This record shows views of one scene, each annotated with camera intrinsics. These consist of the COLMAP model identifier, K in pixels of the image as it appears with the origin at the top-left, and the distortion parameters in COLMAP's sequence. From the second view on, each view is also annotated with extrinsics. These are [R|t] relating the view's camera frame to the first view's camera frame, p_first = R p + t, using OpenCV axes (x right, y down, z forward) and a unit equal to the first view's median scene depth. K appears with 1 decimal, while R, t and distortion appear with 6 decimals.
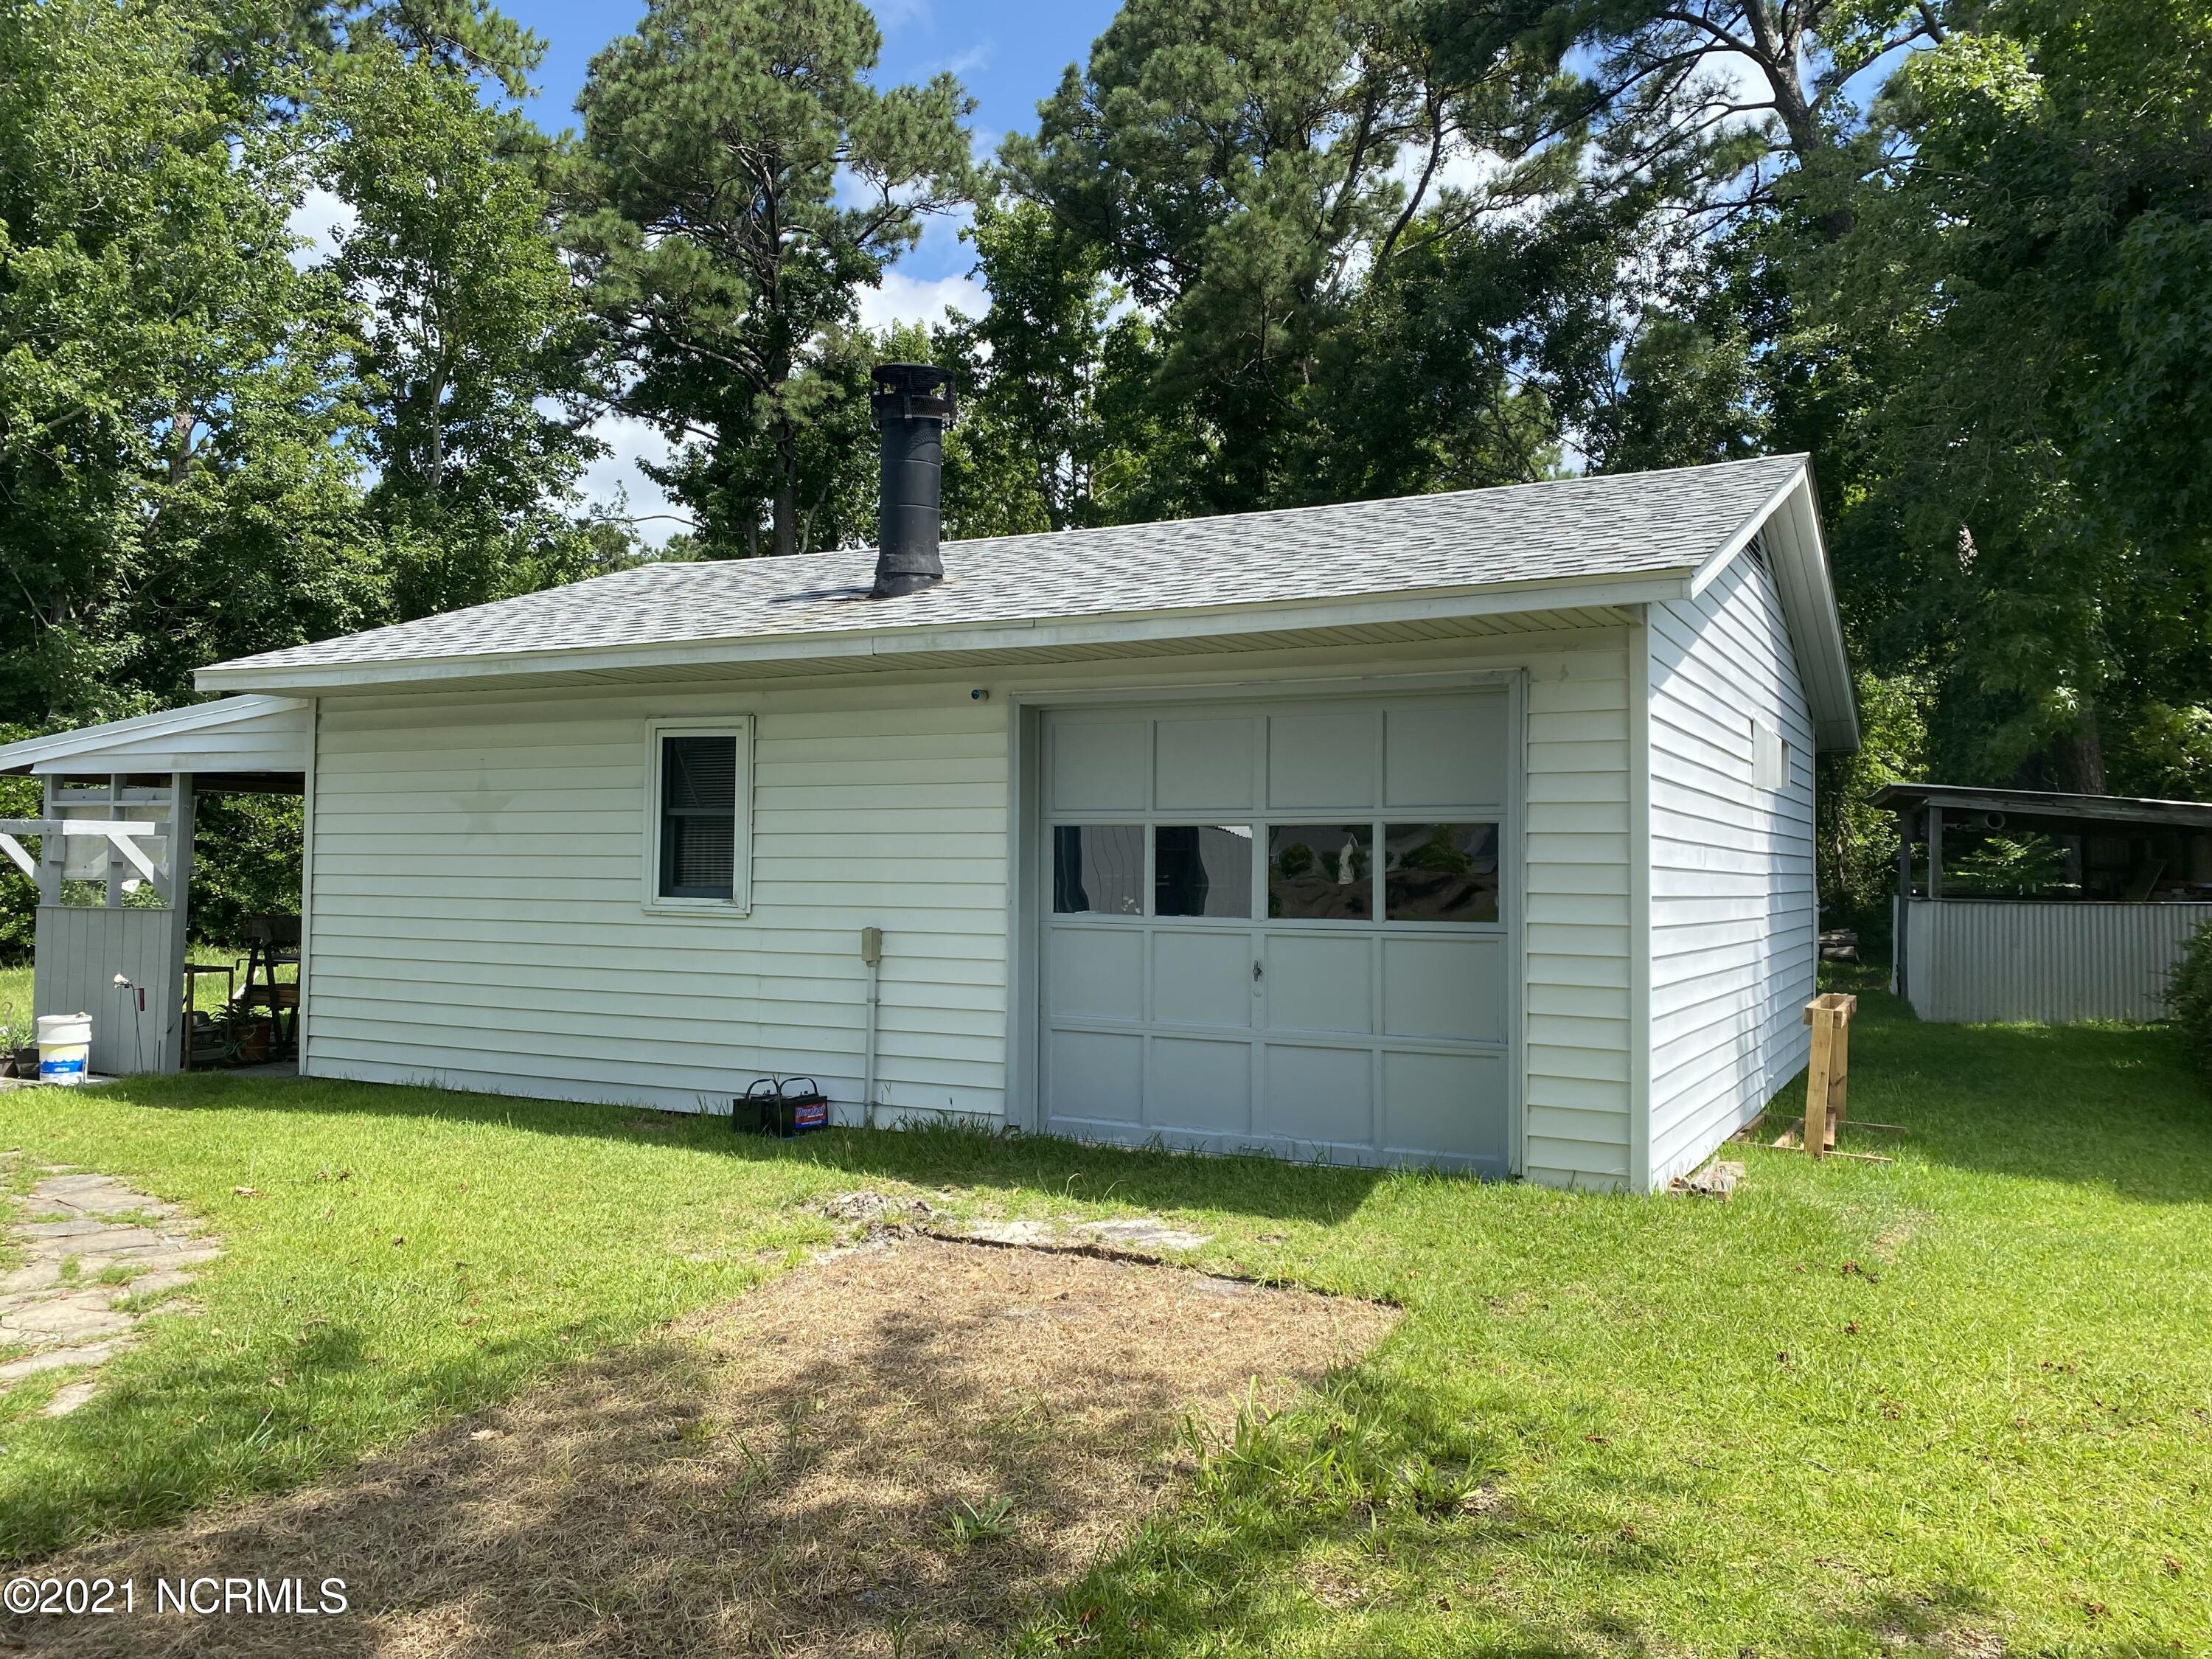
lens RADIAL K [[1674.9, 0, 1106.0], [0, 1674.9, 829.5], [0, 0, 1]] dist [0.083072, -0.256687]
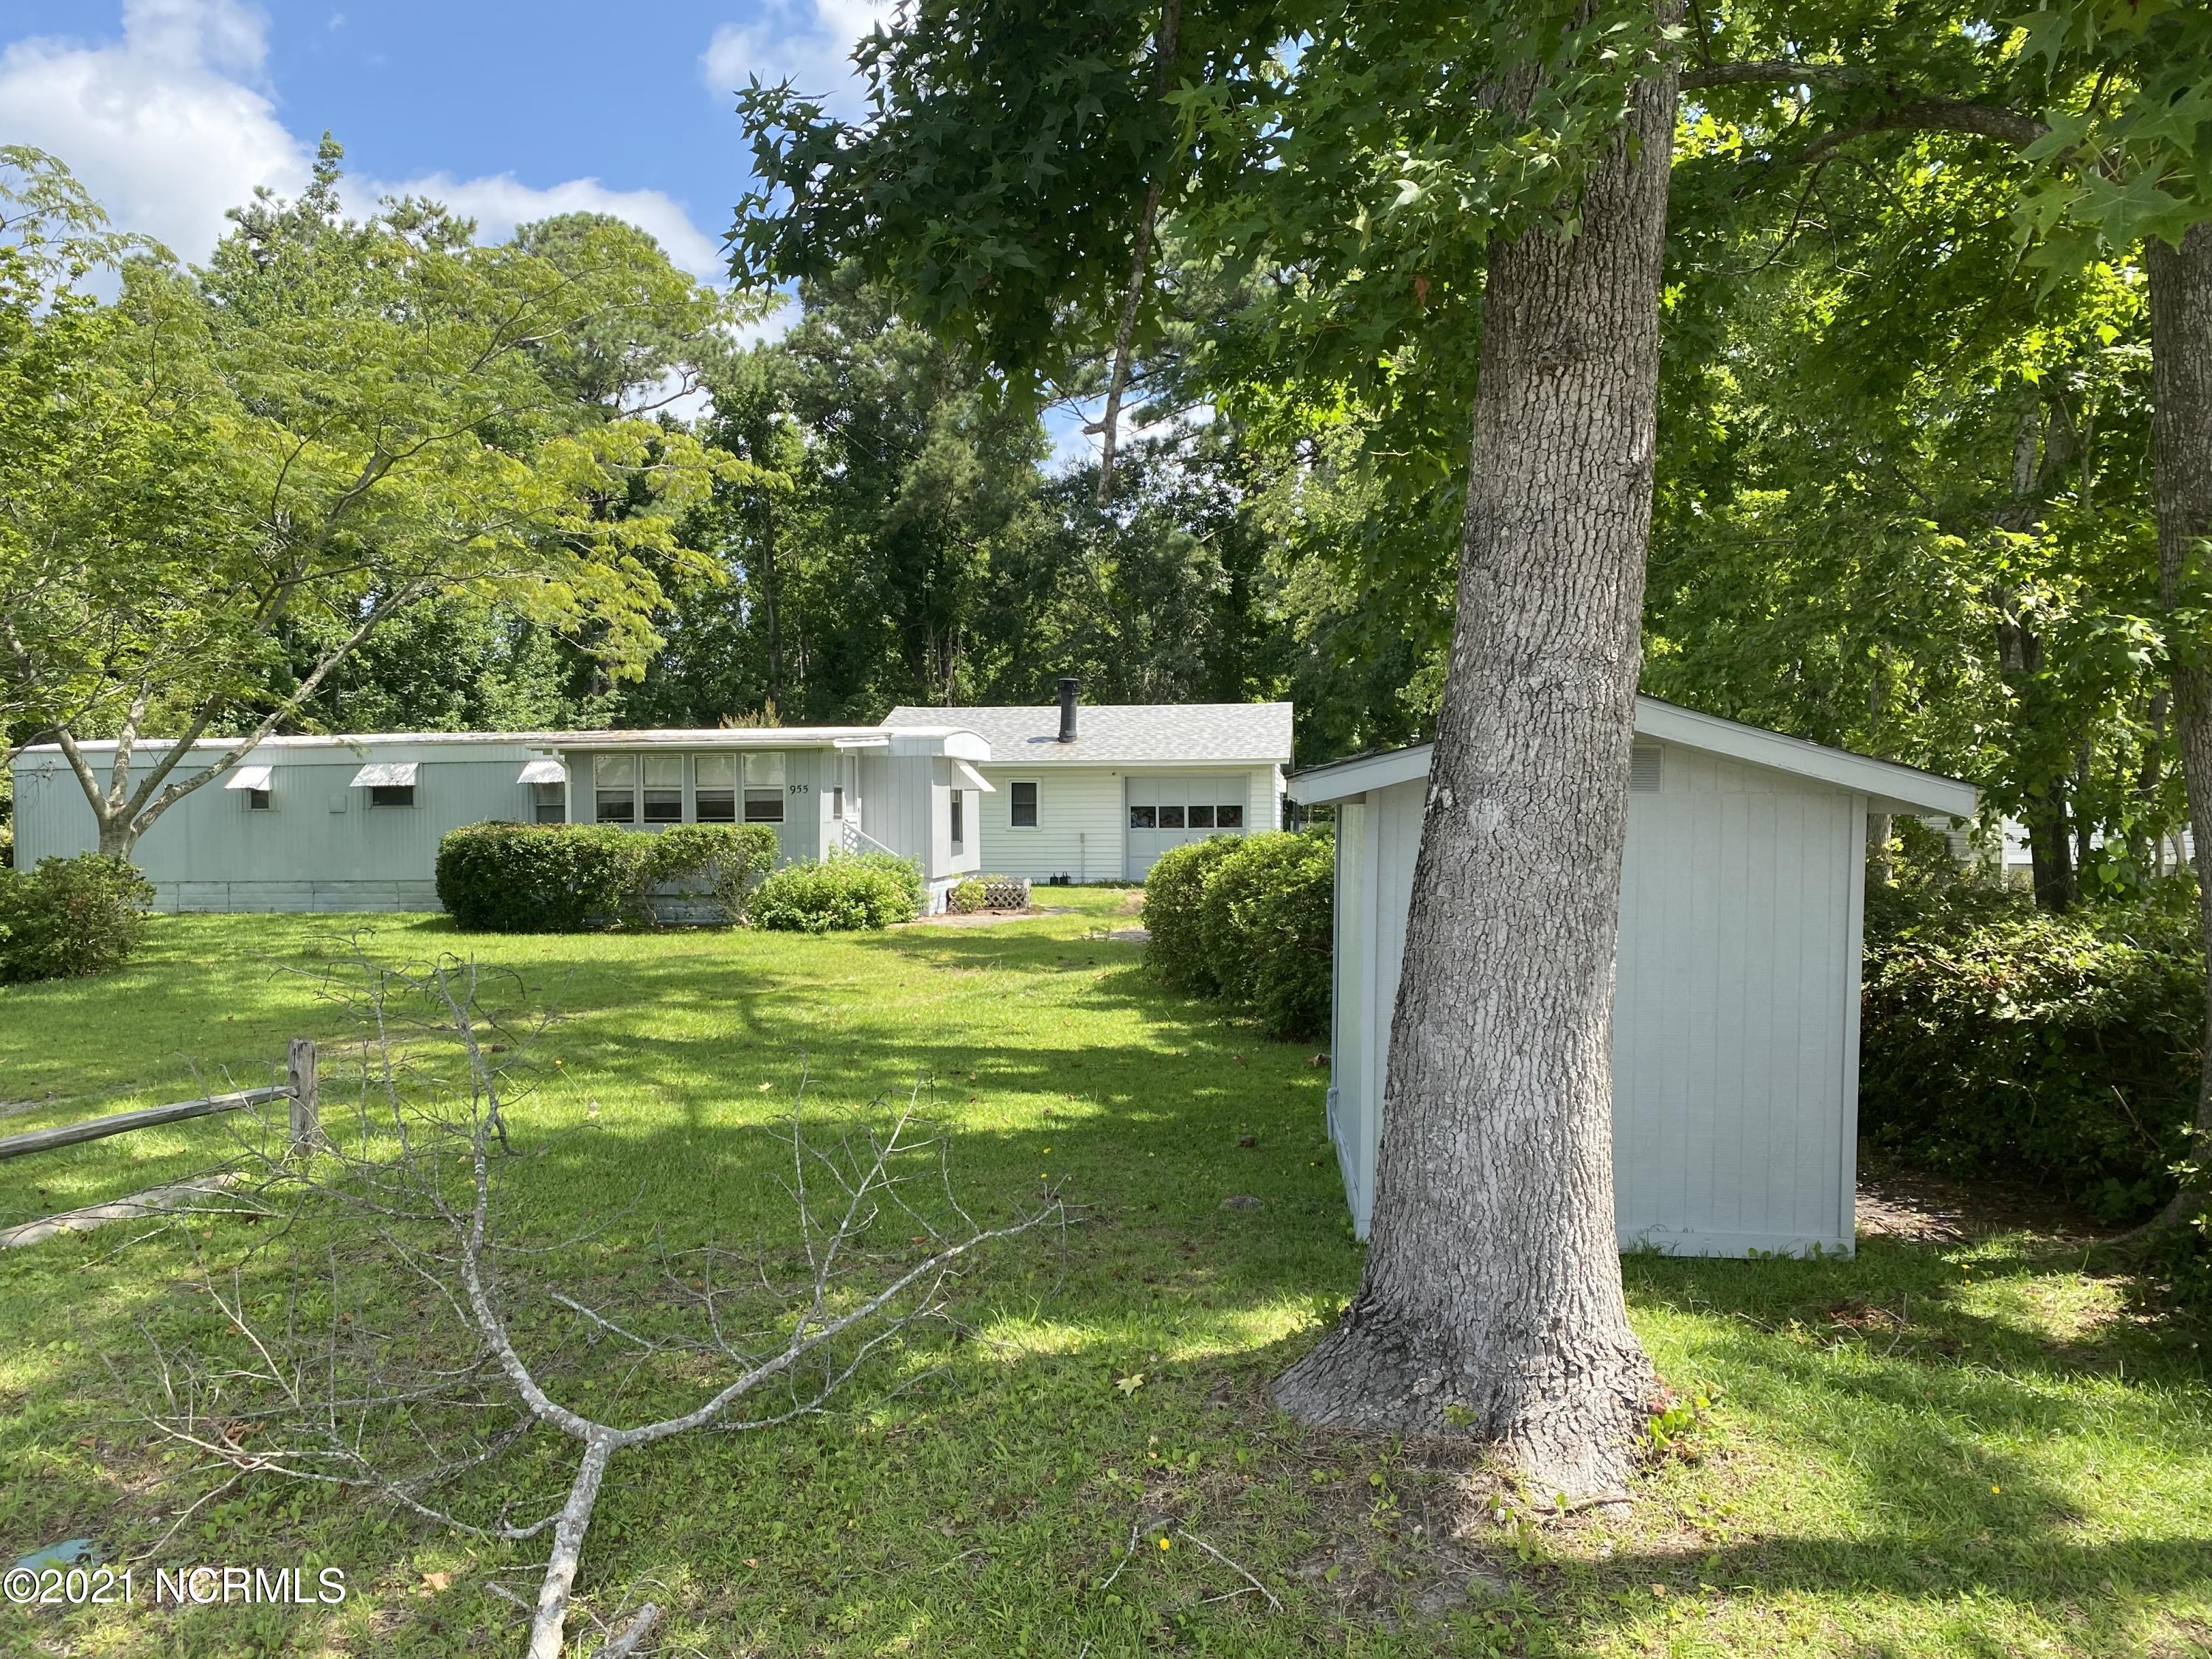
lens RADIAL K [[1687.0, 0, 1079.9], [0, 1687.0, 833.1], [0, 0, 1]] dist [0.091276, -0.107257]
pose [[0.939038, -0.025445, 0.342872, -1.020328], [0.008716, 0.998699, 0.050245, -0.094729], [-0.343704, -0.044193, 0.938038, -1.829964]]
